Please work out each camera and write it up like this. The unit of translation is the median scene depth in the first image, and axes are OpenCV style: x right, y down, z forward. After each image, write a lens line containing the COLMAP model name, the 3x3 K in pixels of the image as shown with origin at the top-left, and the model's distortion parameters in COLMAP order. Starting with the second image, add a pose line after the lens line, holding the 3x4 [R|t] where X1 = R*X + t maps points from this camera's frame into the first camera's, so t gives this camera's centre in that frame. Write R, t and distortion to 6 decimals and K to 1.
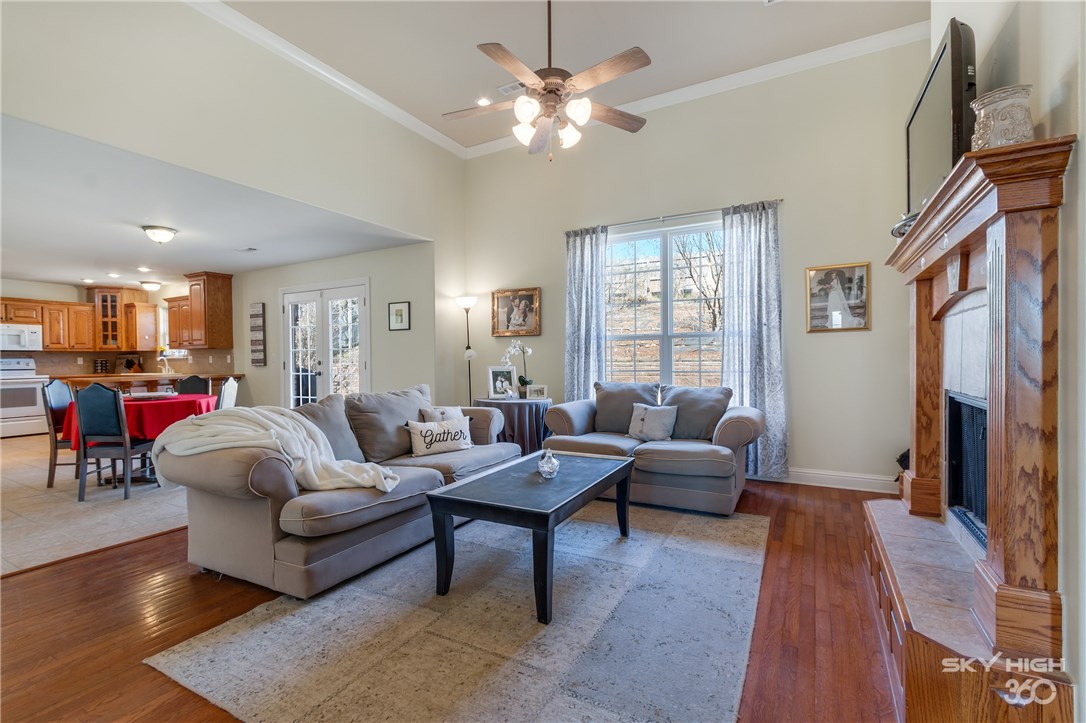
lens RADIAL K [[497.8, 0, 537.3], [0, 497.8, 362.9], [0, 0, 1]] dist [0.002494, -0.002753]
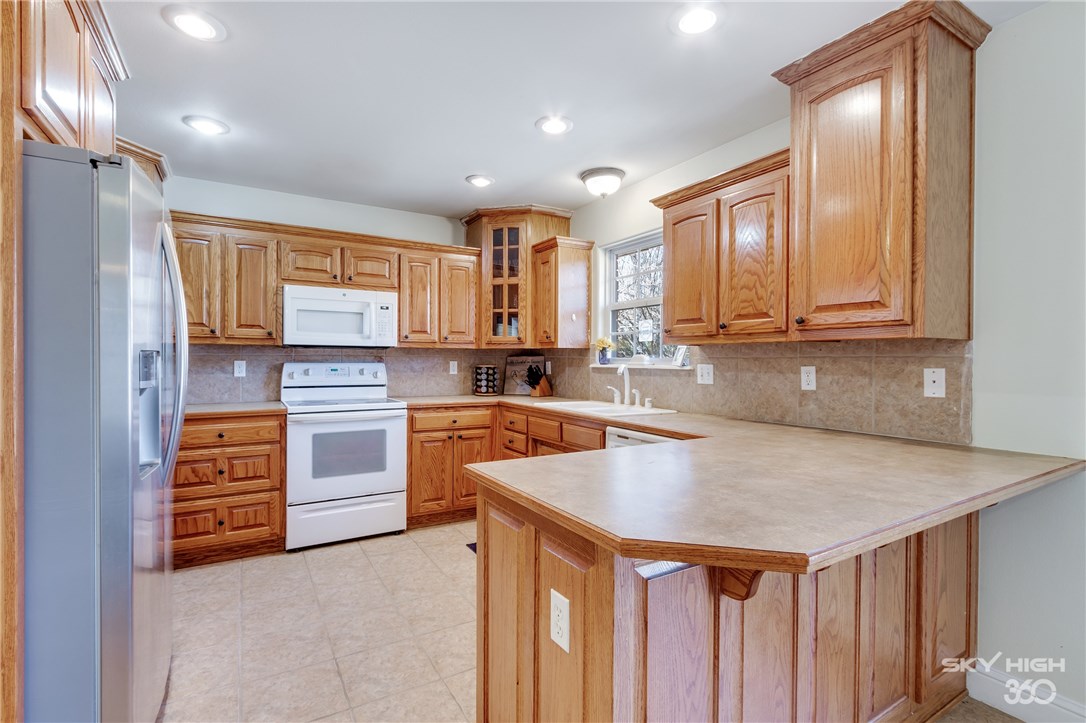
lens RADIAL K [[497.8, 0, 533.8], [0, 497.8, 360.3], [0, 0, 1]] dist [0.002494, -0.002753]
pose [[0.867867, 0.018079, -0.496467, -0.612235], [-0.018657, 0.999819, 0.003794, -0.015280], [0.496445, 0.005970, 0.868047, 0.617866]]
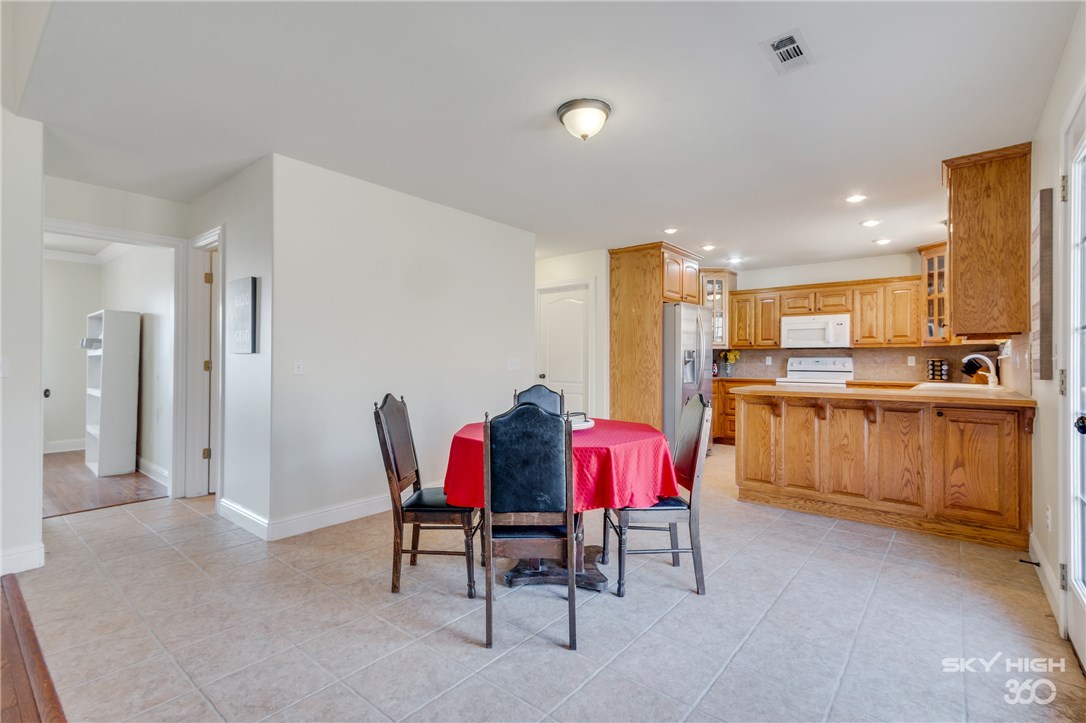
lens RADIAL K [[511.5, 0, 539.4], [0, 511.5, 362.1], [0, 0, 1]] dist [0.001305, -0.001111]
pose [[-0.160231, 0.010506, -0.987024, -0.137453], [-0.008145, 0.999895, 0.011965, -0.006992], [0.987046, 0.009957, -0.160129, 0.617712]]
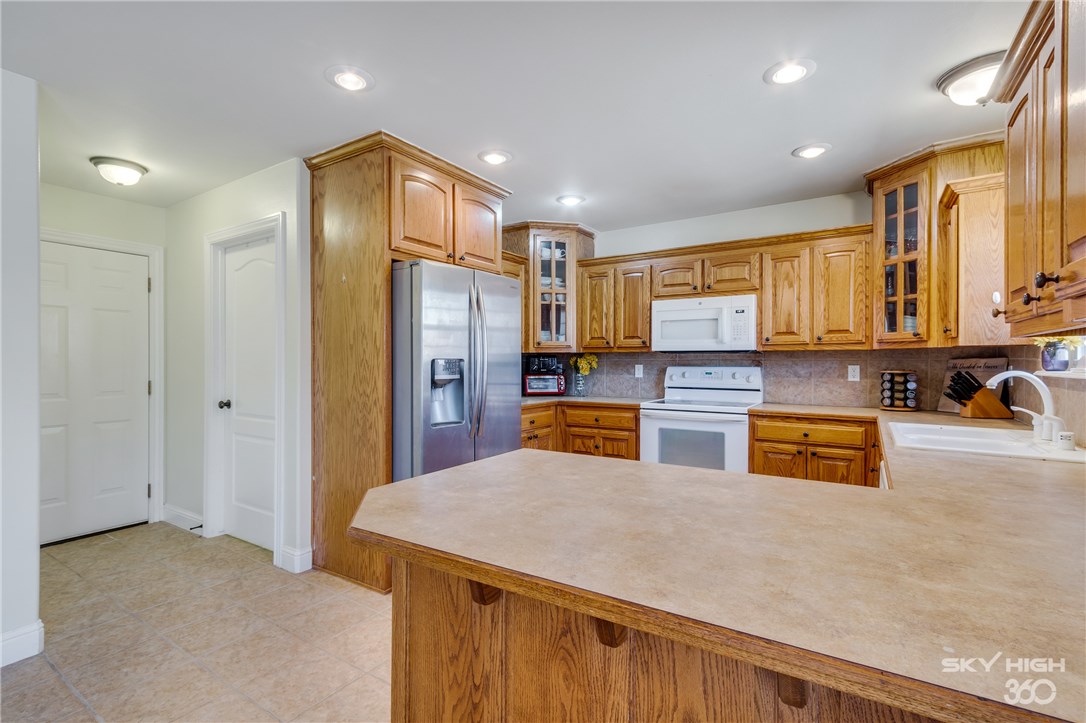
lens RADIAL K [[497.8, 0, 537.9], [0, 497.8, 364.5], [0, 0, 1]] dist [0.002494, -0.002753]
pose [[-0.053143, 0.016875, -0.998444, -0.502708], [-0.005020, 0.999840, 0.017166, -0.017548], [0.998574, 0.005925, -0.053050, 0.777371]]
